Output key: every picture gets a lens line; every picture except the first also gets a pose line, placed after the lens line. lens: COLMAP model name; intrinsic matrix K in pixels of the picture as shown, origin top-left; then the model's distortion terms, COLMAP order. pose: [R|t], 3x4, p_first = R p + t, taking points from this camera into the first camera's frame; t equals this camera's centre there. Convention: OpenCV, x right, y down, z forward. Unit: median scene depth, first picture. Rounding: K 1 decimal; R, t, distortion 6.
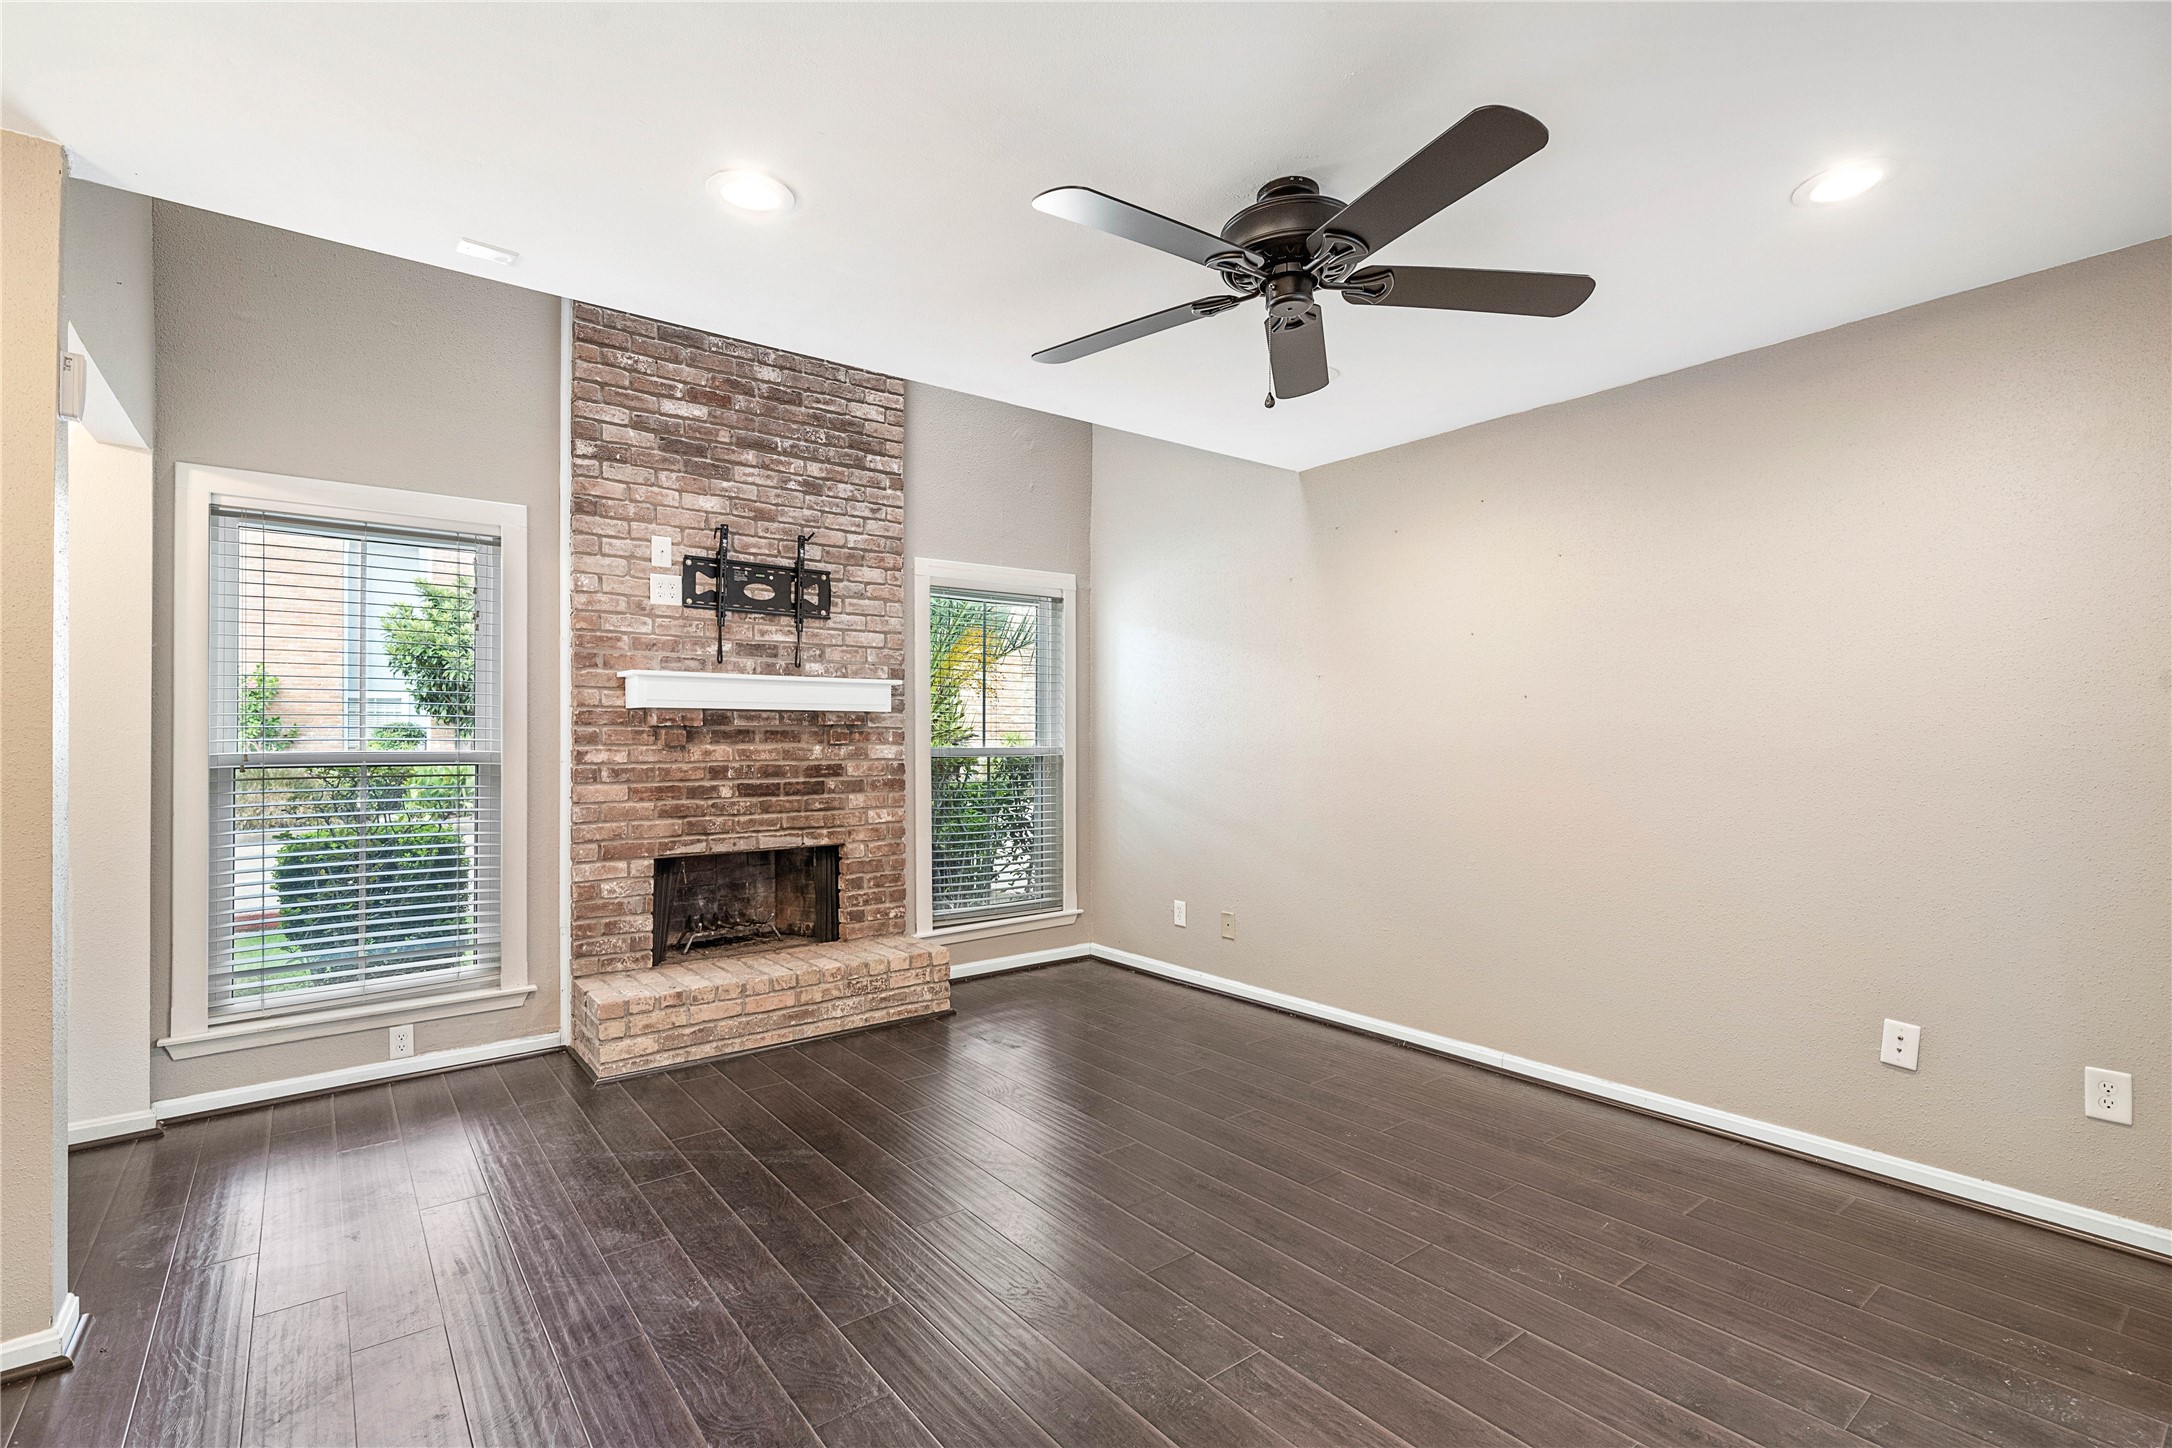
lens RADIAL K [[983.7, 0, 1079.8], [0, 983.7, 727.3], [0, 0, 1]] dist [0.003328, 0.000288]
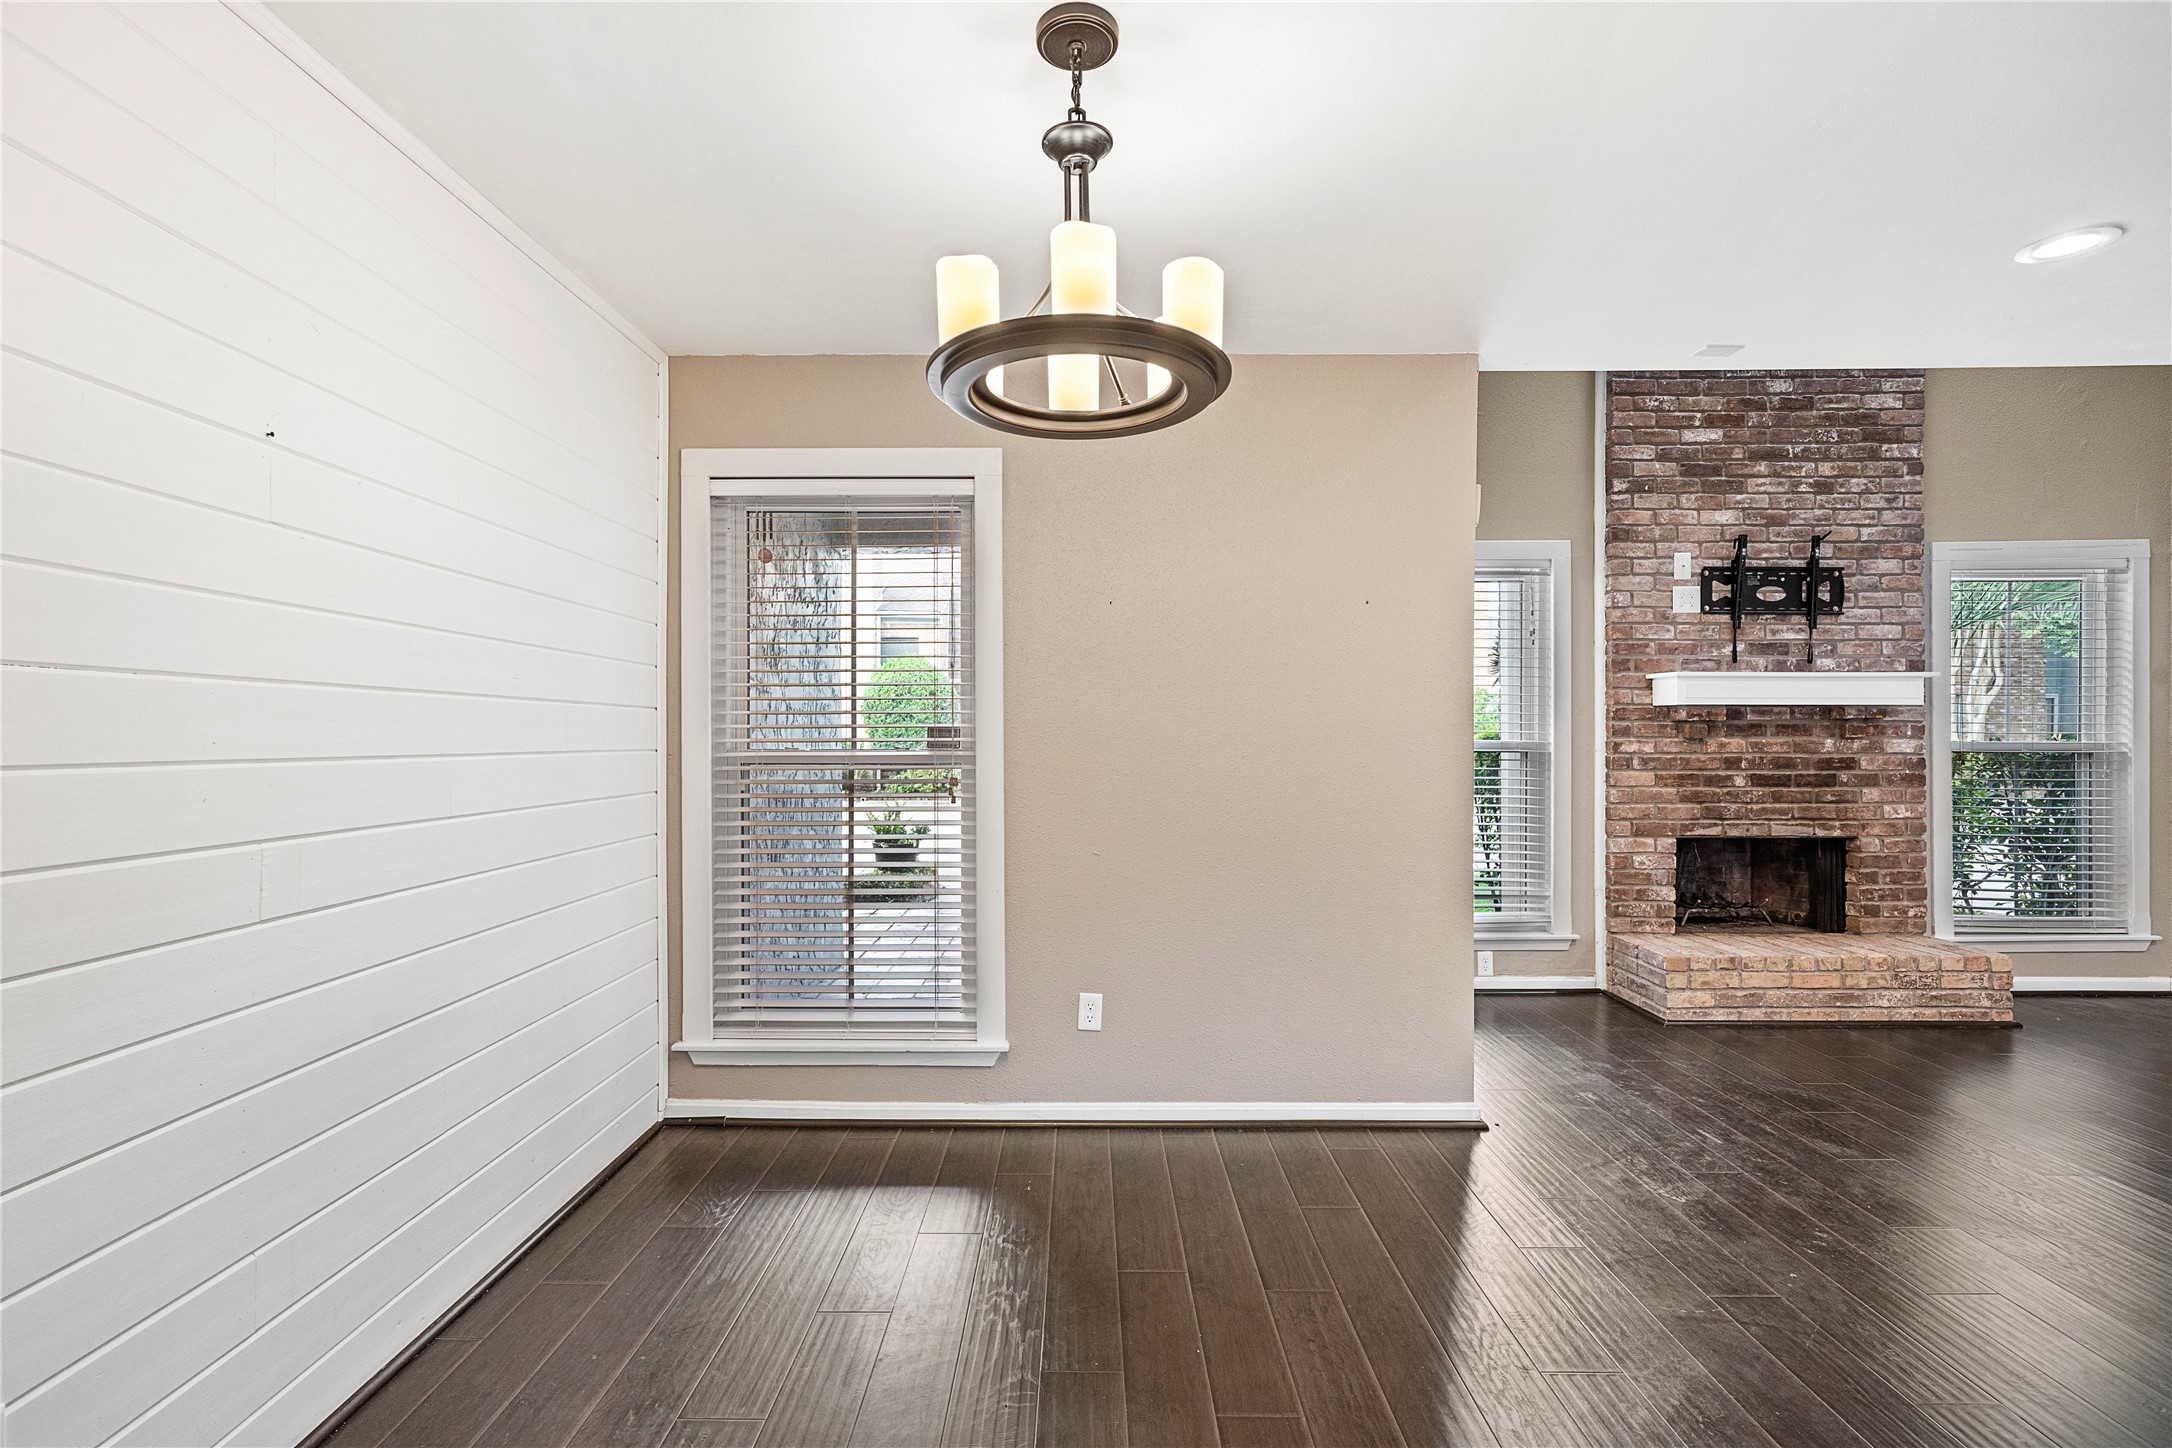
lens RADIAL K [[954.0, 0, 1082.5], [0, 954.0, 730.8], [0, 0, 1]] dist [-0.000174, 0.000026]
pose [[0.782961, -0.000005, -0.622071, -0.276310], [0.004480, 0.999974, 0.005631, 0.000947], [0.622055, -0.007196, 0.782941, -0.276486]]
